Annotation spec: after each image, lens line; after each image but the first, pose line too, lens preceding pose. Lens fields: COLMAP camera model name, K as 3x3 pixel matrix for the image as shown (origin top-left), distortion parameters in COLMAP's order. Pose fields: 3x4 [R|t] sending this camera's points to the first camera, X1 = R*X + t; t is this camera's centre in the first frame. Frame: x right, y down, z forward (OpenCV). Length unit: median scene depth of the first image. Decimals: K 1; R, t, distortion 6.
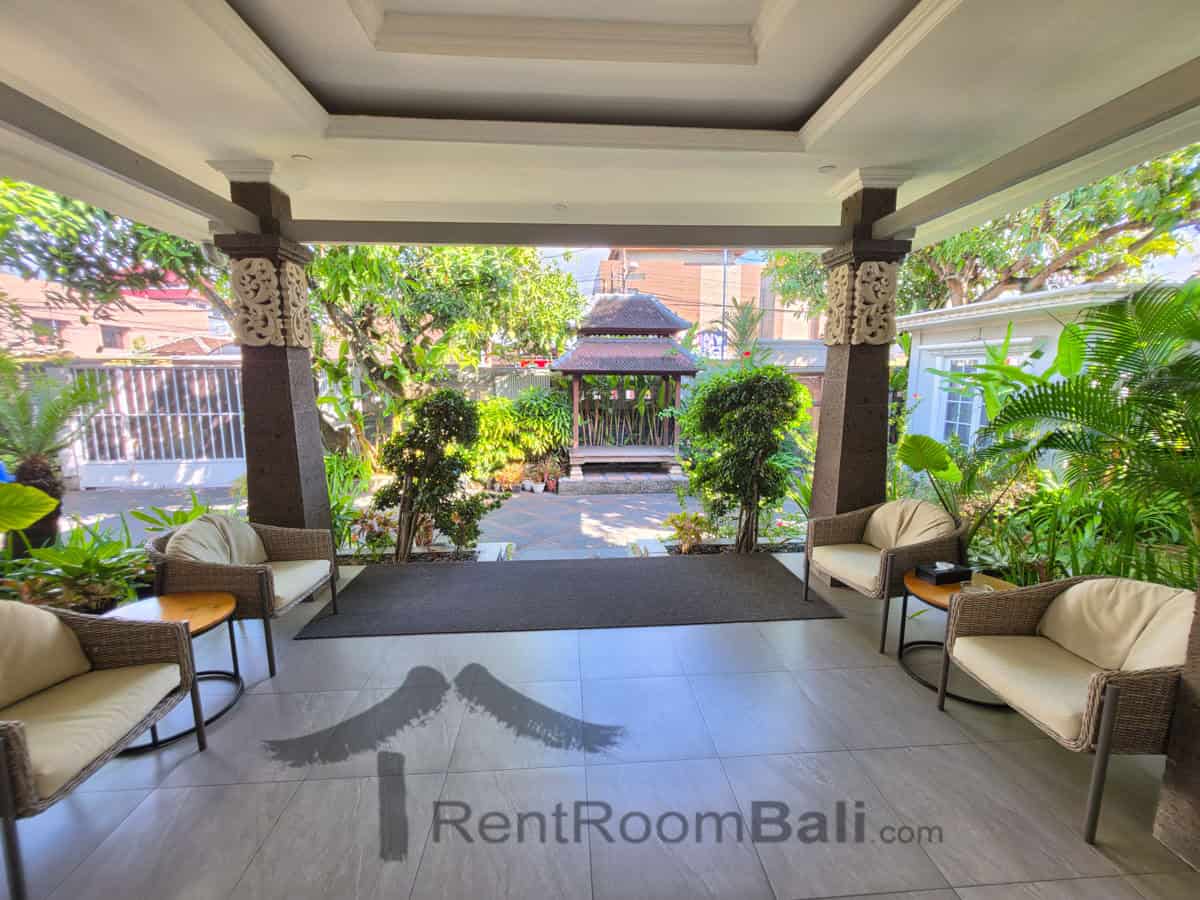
lens RADIAL K [[483.3, 0, 587.6], [0, 483.3, 443.1], [0, 0, 1]] dist [0.002449, 0.000056]
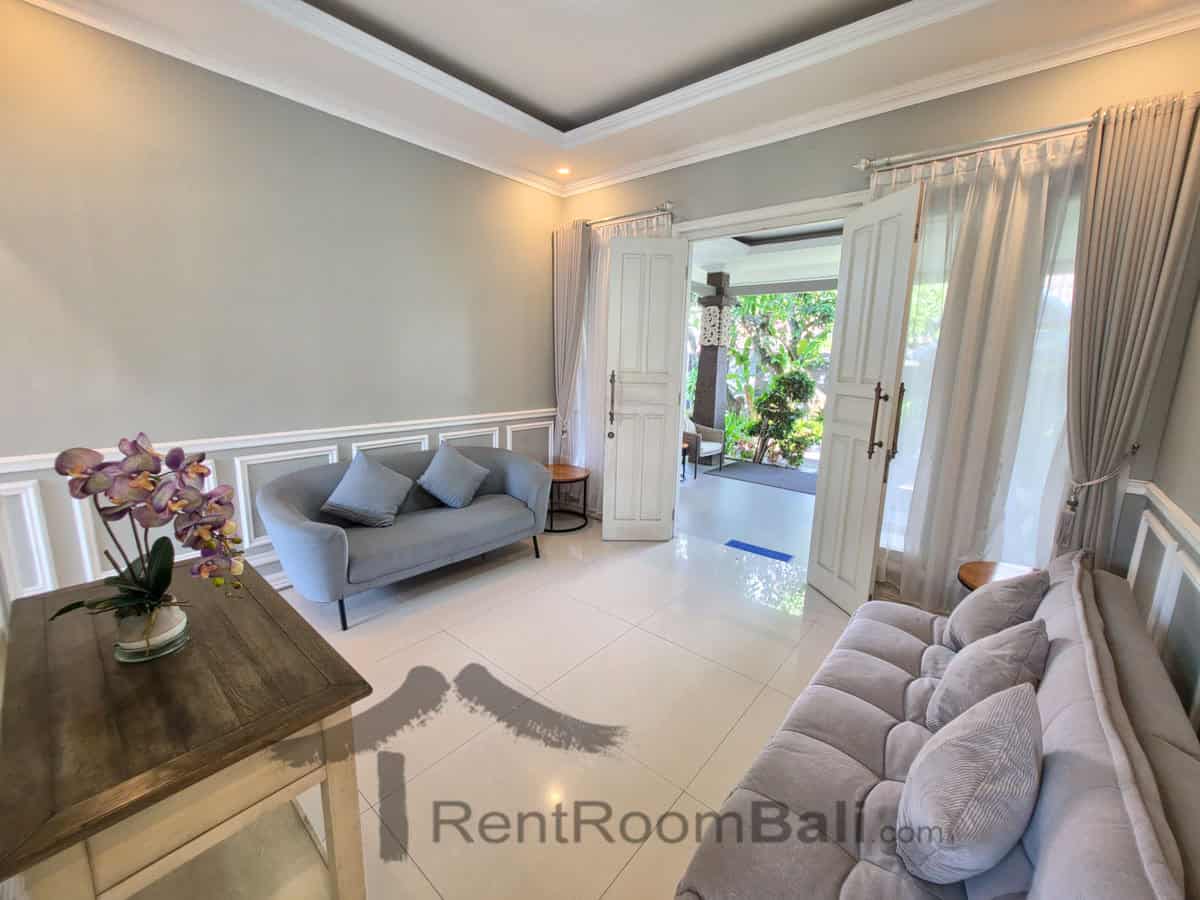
lens RADIAL K [[483.3, 0, 599.4], [0, 483.3, 440.3], [0, 0, 1]] dist [0.002449, 0.000056]
pose [[0.721158, 0.143113, -0.677827, 0.314830], [-0.128899, 0.989063, 0.071688, 0.080583], [0.680673, 0.035673, 0.731718, -0.562181]]
